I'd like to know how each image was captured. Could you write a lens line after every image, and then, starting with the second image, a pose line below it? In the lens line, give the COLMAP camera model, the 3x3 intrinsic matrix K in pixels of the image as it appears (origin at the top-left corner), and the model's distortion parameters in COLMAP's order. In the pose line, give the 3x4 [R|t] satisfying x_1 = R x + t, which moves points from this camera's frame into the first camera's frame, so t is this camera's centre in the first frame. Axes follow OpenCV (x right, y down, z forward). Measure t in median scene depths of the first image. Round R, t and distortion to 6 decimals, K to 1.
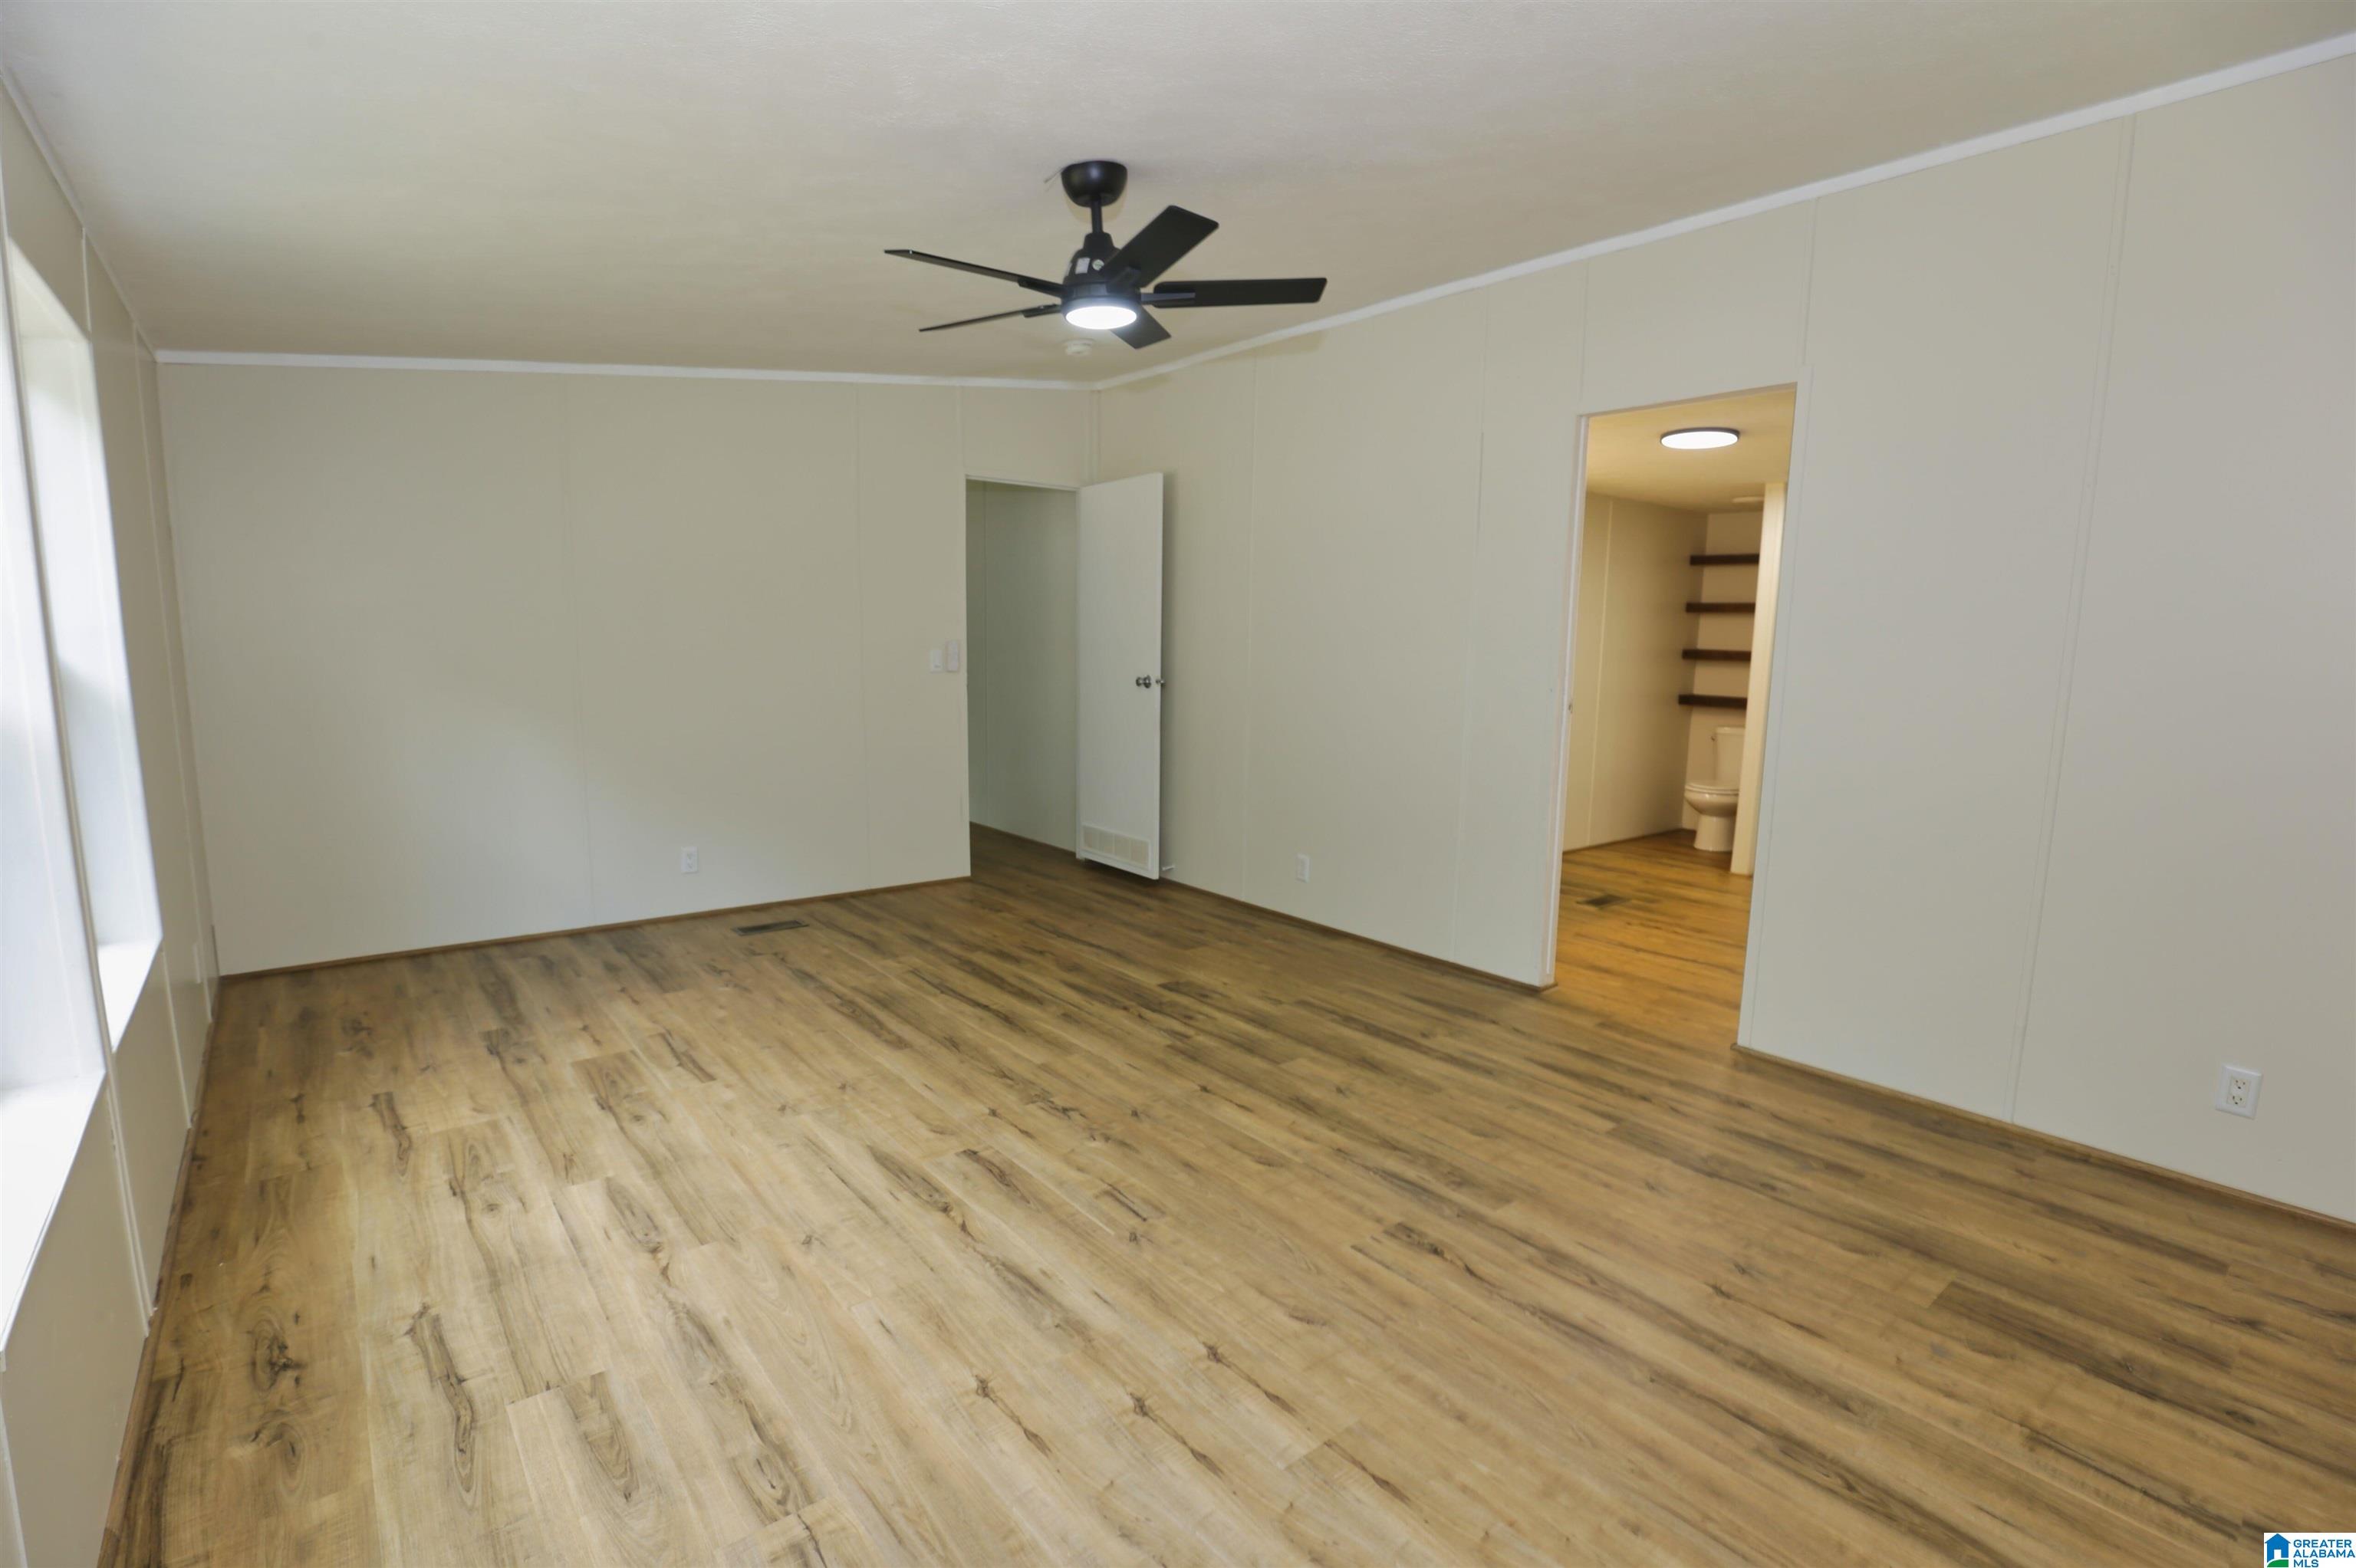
lens RADIAL K [[1140.1, 0, 1176.5], [0, 1140.1, 797.4], [0, 0, 1]] dist [-0.032181, -0.000273]
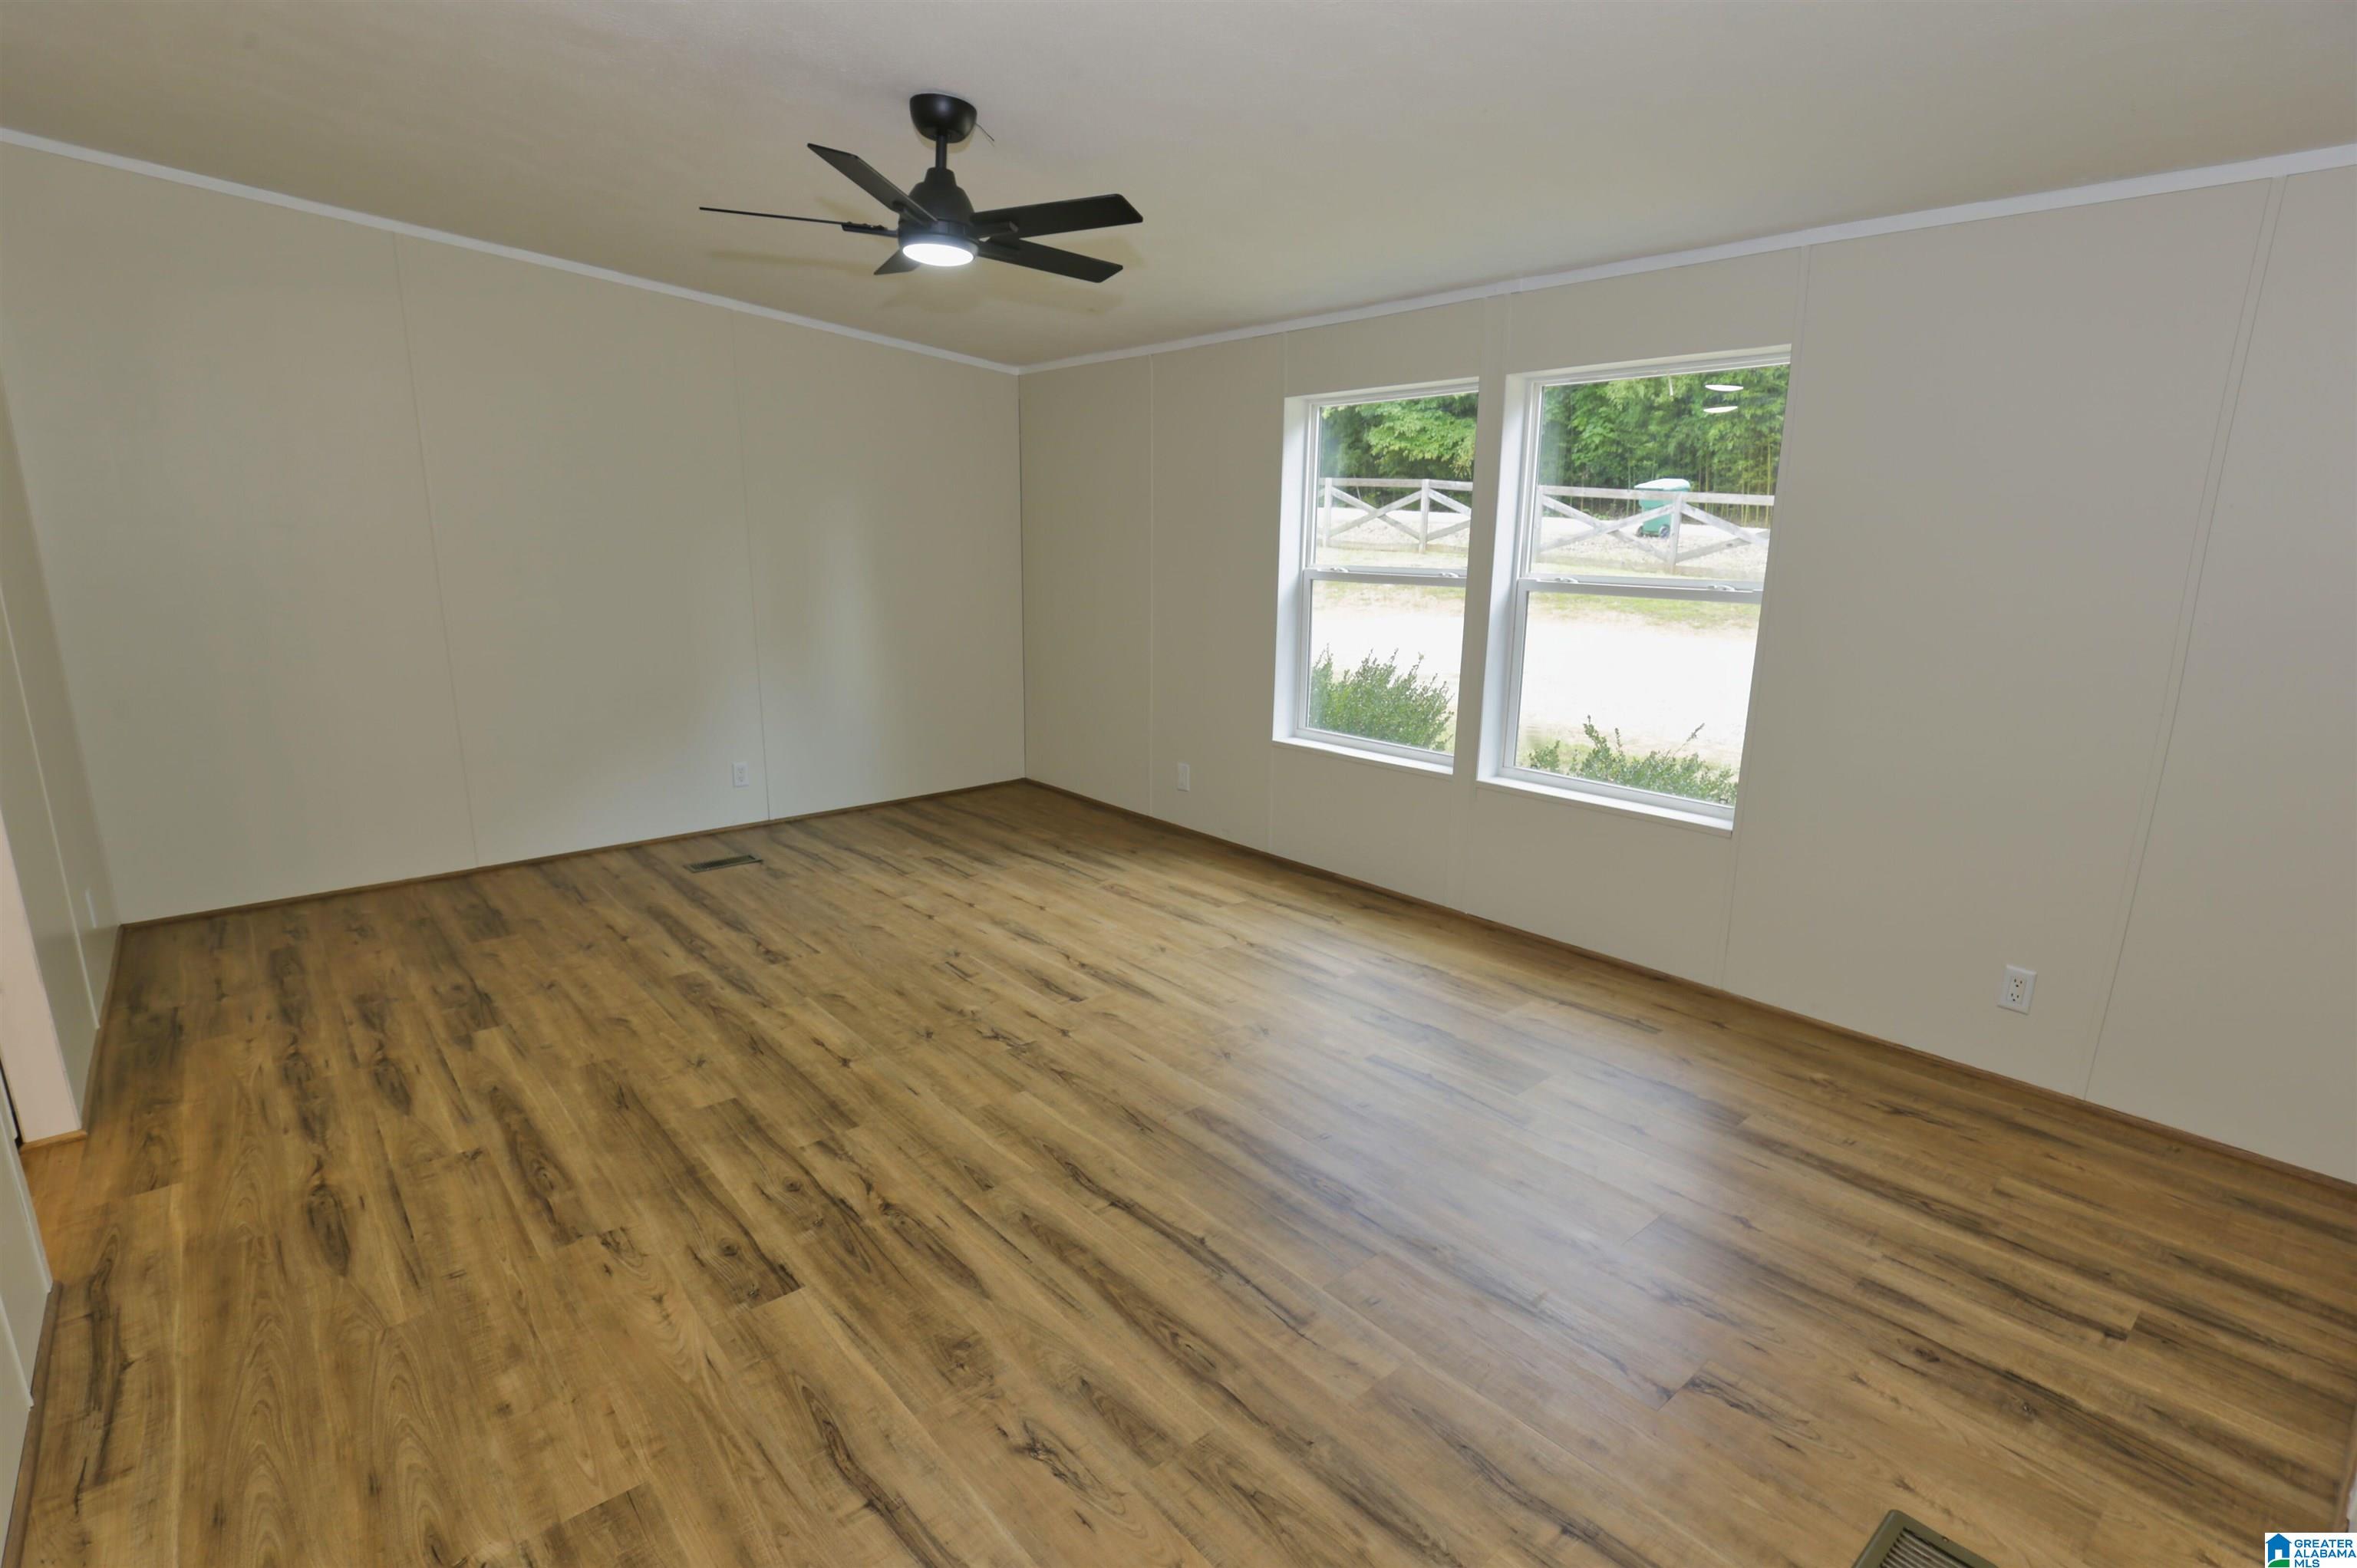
lens RADIAL K [[1140.6, 0, 1177.0], [0, 1140.6, 797.4], [0, 0, 1]] dist [-0.032181, -0.000273]
pose [[-0.999296, -0.015450, -0.034174, -0.232132], [-0.026911, 0.930058, 0.366425, -0.323912], [0.026122, 0.367087, -0.929820, 1.957492]]
